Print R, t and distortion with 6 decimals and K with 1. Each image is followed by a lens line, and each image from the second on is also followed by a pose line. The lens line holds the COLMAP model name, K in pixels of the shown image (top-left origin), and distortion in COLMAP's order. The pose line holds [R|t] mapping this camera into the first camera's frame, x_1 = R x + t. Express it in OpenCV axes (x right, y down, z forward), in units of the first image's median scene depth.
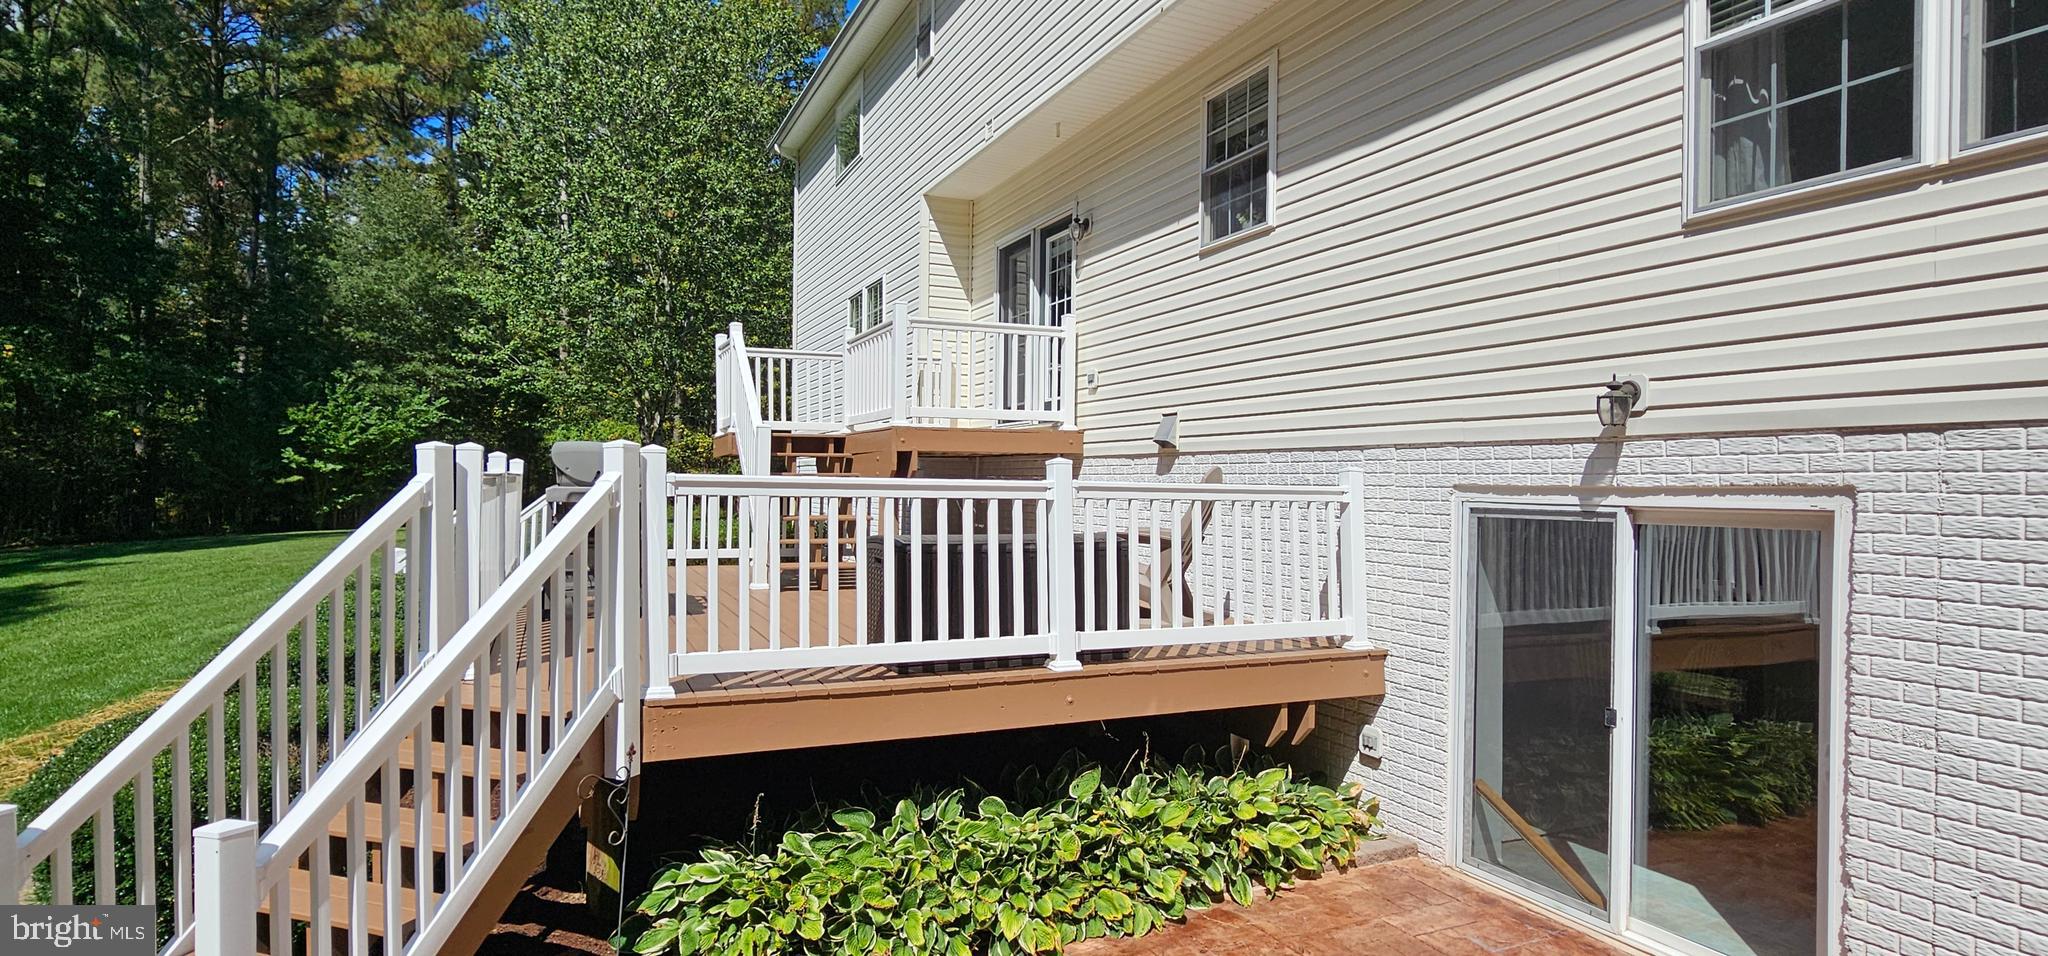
lens RADIAL K [[1036.3, 0, 1029.7], [0, 1036.3, 488.4], [0, 0, 1]] dist [-0.007075, 0.000924]
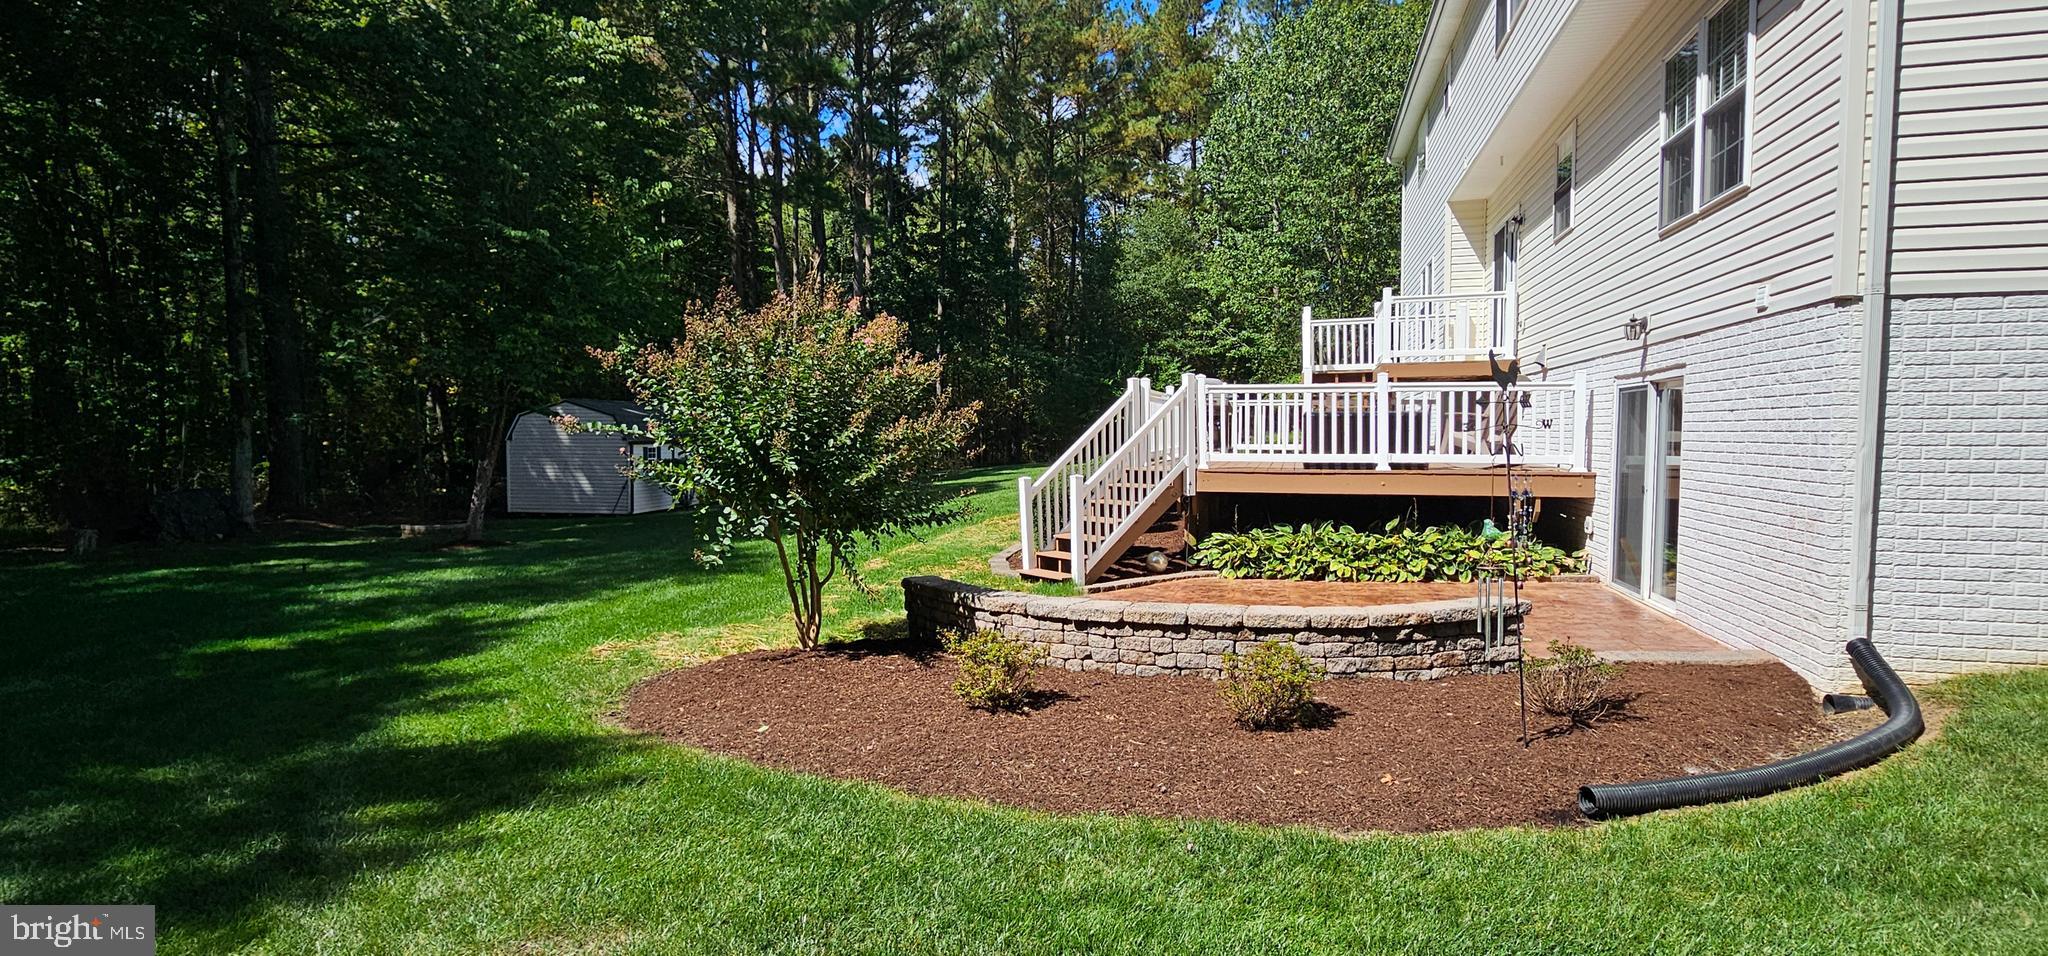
lens RADIAL K [[983.0, 0, 1030.5], [0, 983.0, 490.4], [0, 0, 1]] dist [-0.001114, -0.000375]
pose [[0.772494, 0.022936, -0.634608, 0.698970], [0.010690, 0.998736, 0.049108, 0.097967], [0.634933, -0.044719, 0.771272, -0.957683]]
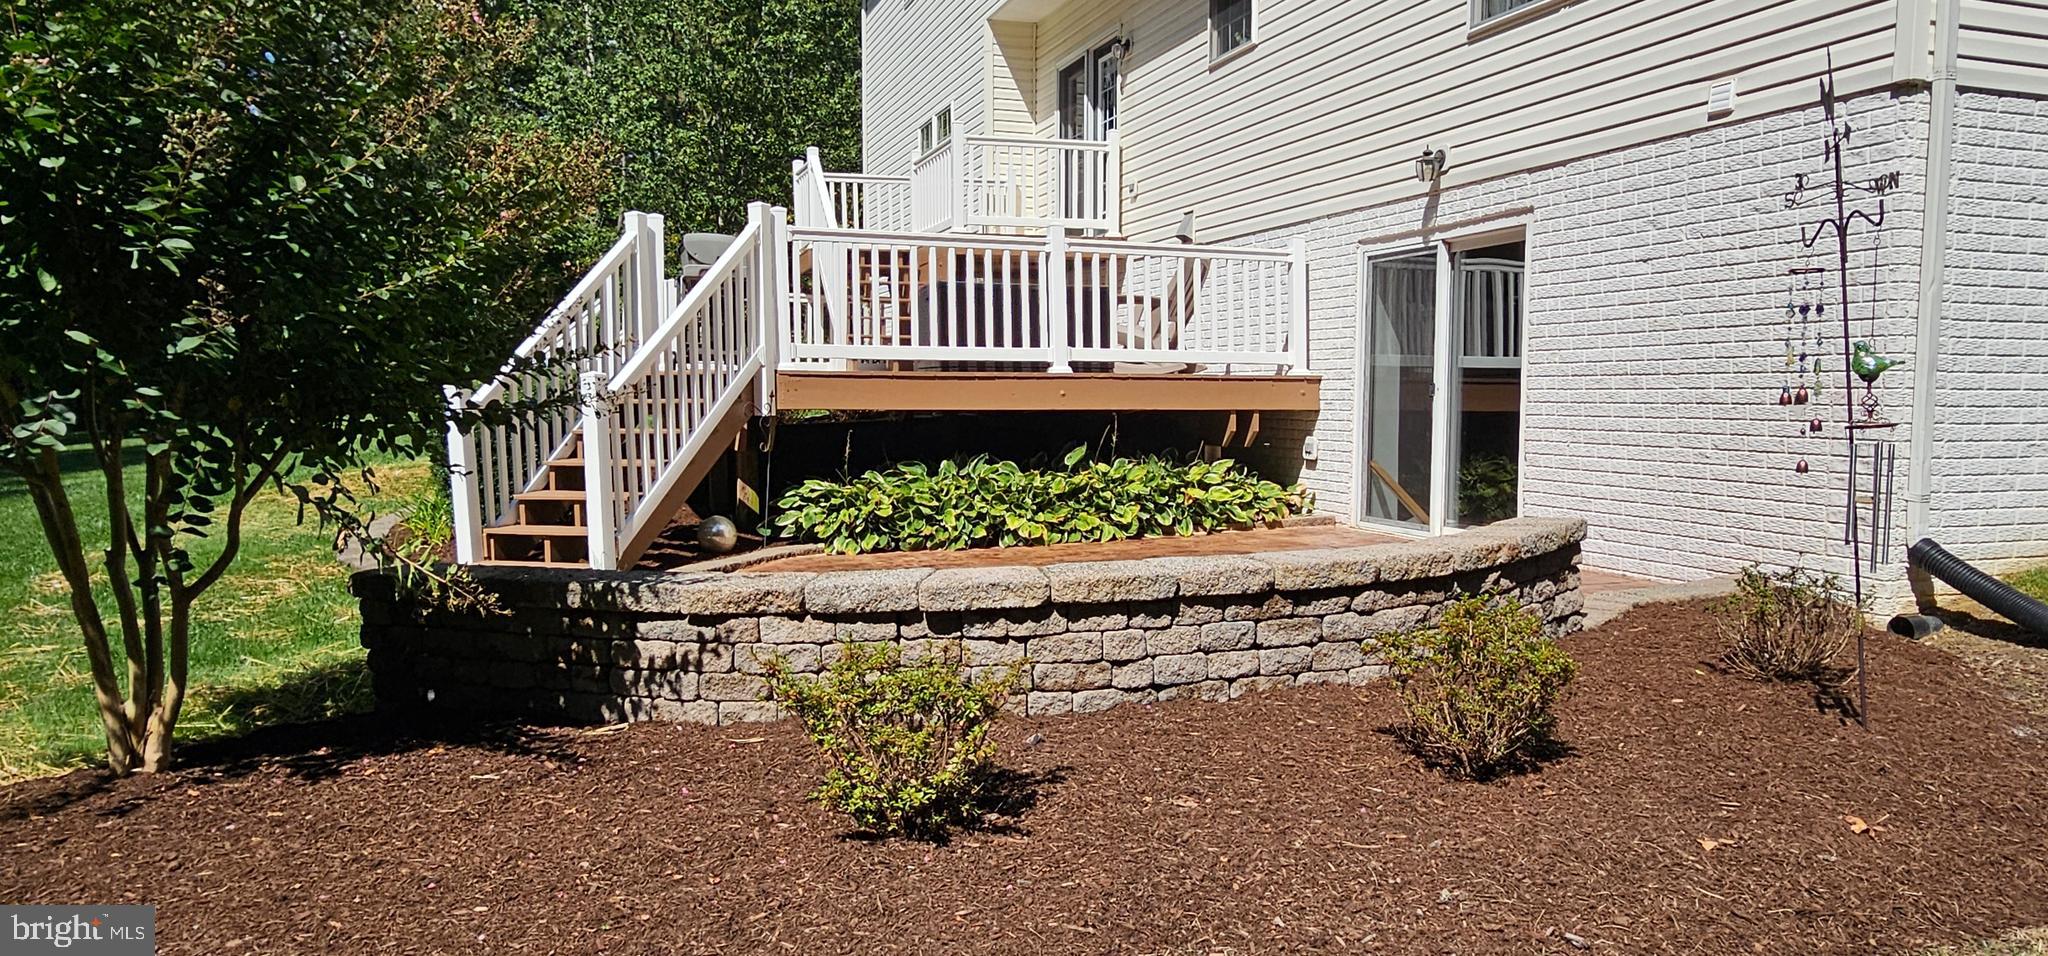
lens RADIAL K [[1365.1, 0, 1040.1], [0, 1365.1, 483.9], [0, 0, 1]] dist [-0.001154, 0.001306]
pose [[0.995163, -0.002249, -0.098216, 0.171369], [0.008664, 0.997851, 0.064945, 0.185804], [0.097859, -0.065482, 0.993044, -0.773068]]
